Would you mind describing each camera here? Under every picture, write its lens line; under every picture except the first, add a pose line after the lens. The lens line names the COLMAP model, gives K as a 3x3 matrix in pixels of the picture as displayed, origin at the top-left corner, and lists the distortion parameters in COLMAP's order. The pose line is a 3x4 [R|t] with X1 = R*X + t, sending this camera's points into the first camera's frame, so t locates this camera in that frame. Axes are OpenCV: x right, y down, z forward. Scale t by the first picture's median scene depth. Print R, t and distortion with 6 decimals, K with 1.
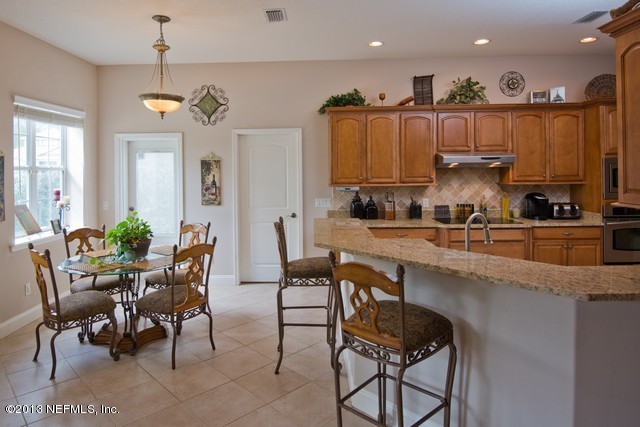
lens RADIAL K [[407.9, 0, 301.6], [0, 407.9, 165.4], [0, 0, 1]] dist [-0.002305, -0.011481]
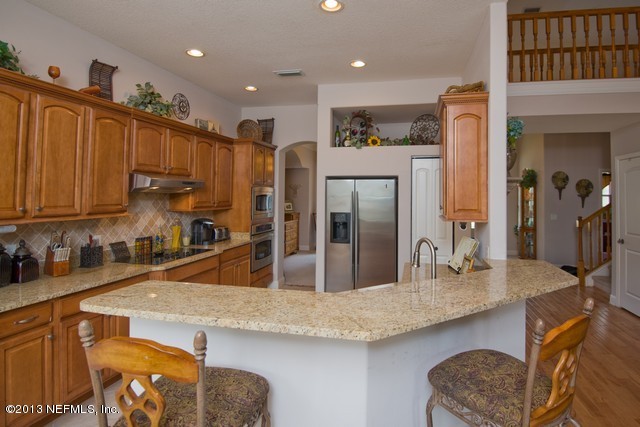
lens RADIAL K [[346.7, 0, 325.3], [0, 346.7, 184.2], [0, 0, 1]] dist [-0.005862, -0.000692]
pose [[0.210732, 0.041593, 0.976659, -0.210725], [-0.011896, 0.999130, -0.039983, 0.012296], [-0.977471, -0.003193, 0.211043, 0.507843]]
